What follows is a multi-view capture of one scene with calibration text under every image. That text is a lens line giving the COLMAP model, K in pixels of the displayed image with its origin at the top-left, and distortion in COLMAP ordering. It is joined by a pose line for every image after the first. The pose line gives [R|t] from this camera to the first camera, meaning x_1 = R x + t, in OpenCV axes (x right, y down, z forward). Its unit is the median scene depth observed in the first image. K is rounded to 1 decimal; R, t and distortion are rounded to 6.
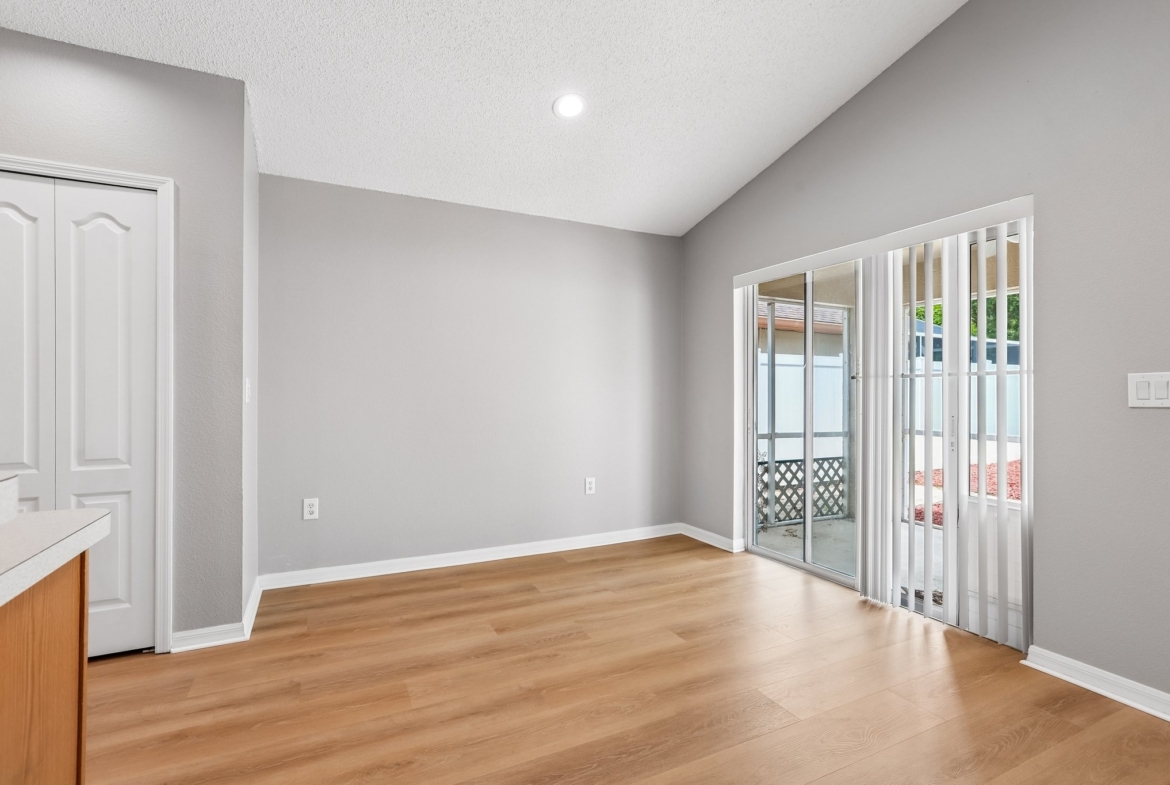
lens RADIAL K [[536.7, 0, 565.1], [0, 536.7, 387.2], [0, 0, 1]] dist [-0.027247, 0.005185]
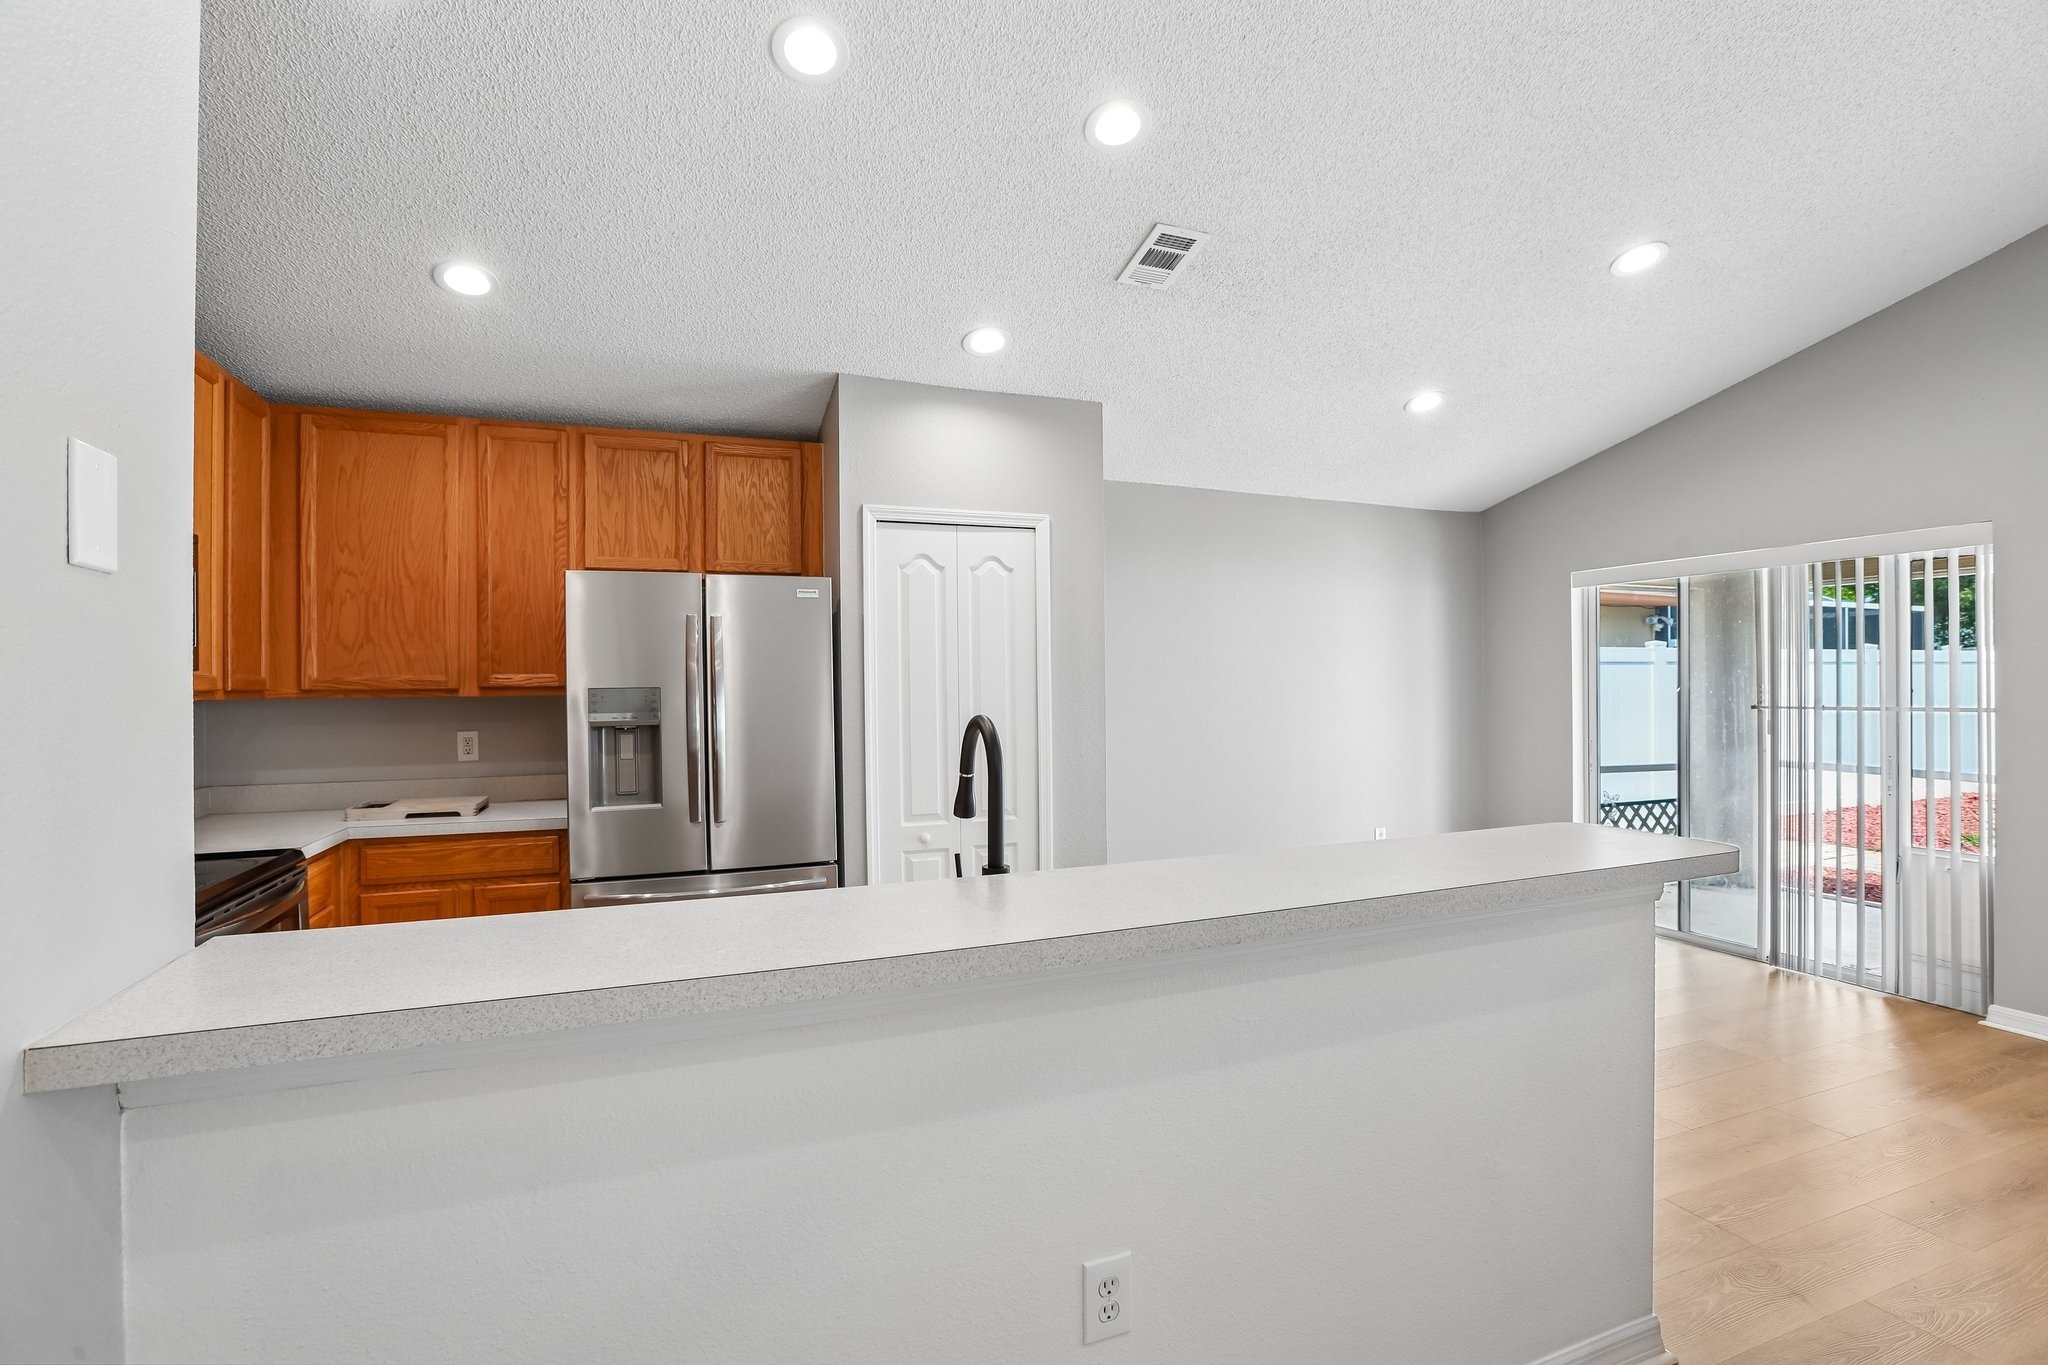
lens RADIAL K [[939.4, 0, 1013.5], [0, 939.4, 684.9], [0, 0, 1]] dist [-0.027247, 0.005185]
pose [[0.997520, -0.014925, -0.068776, -0.606054], [0.015149, 0.999882, 0.002738, -0.081348], [0.068727, -0.003773, 0.997628, -0.614473]]
